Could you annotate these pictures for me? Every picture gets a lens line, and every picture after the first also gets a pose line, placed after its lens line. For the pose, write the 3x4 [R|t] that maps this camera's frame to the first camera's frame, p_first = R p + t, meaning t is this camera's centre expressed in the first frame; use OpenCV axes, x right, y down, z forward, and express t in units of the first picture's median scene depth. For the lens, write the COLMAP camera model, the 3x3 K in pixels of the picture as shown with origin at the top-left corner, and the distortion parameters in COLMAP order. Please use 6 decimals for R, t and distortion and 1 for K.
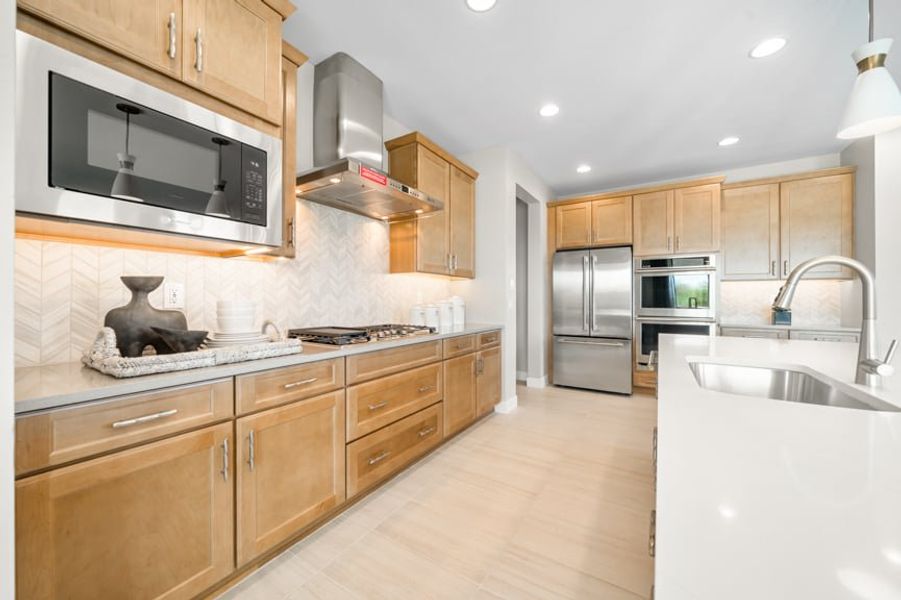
lens RADIAL K [[339.3, 0, 448.2], [0, 339.3, 297.5], [0, 0, 1]] dist [0.010601, 0.000177]
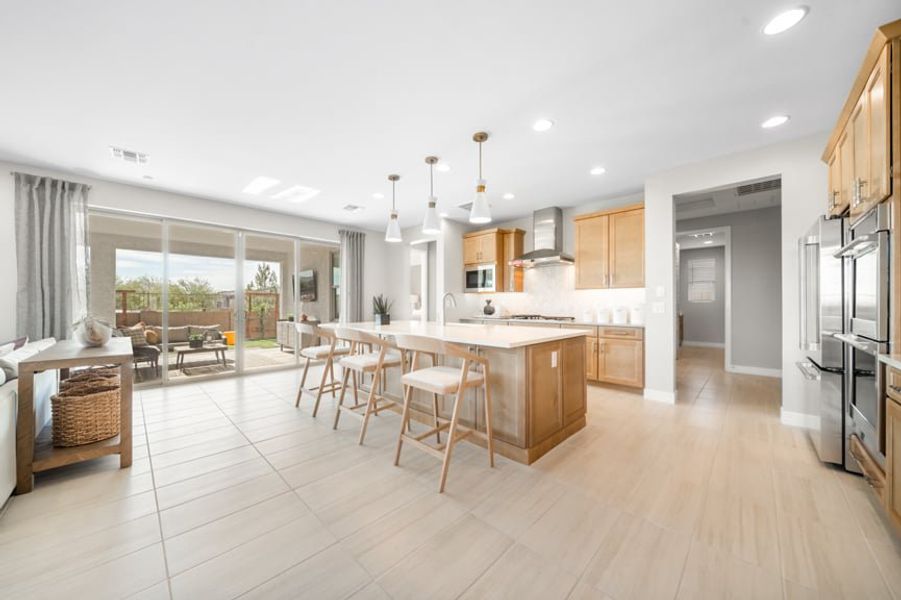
lens RADIAL K [[315.5, 0, 448.5], [0, 315.5, 304.0], [0, 0, 1]] dist [-0.003524, 0.000552]
pose [[-0.214706, -0.005780, -0.976662, 1.930360], [0.006235, 0.999954, -0.007289, 0.013973], [0.976659, -0.007655, -0.214660, 0.751871]]
